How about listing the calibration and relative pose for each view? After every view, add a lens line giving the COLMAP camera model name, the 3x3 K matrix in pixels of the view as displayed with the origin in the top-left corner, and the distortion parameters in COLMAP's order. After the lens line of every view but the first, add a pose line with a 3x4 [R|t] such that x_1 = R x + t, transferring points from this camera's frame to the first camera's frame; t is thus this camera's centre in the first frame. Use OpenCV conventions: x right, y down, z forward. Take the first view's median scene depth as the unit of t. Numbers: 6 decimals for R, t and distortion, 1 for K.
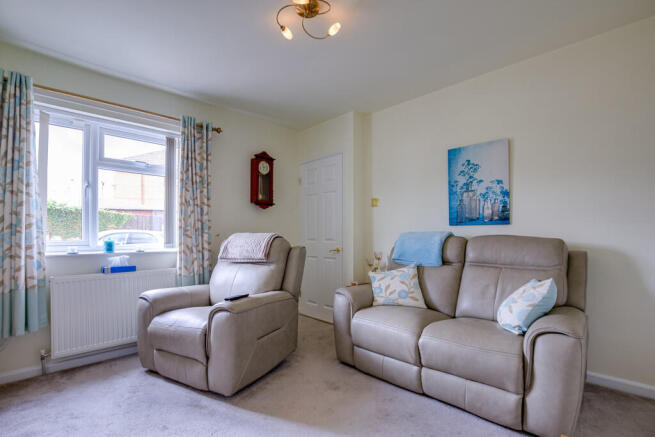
lens RADIAL K [[301.3, 0, 320.5], [0, 301.3, 233.5], [0, 0, 1]] dist [-0.022501, 0.000244]
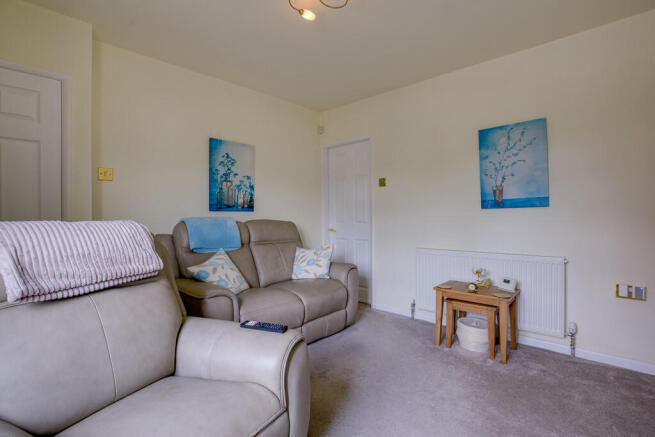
lens RADIAL K [[301.3, 0, 326.2], [0, 301.3, 217.4], [0, 0, 1]] dist [-0.022501, 0.000244]
pose [[-0.033412, -0.001077, 0.999441, -0.663002], [0.010248, 0.999946, 0.001420, -0.002629], [-0.999389, 0.010290, -0.033399, 0.682051]]
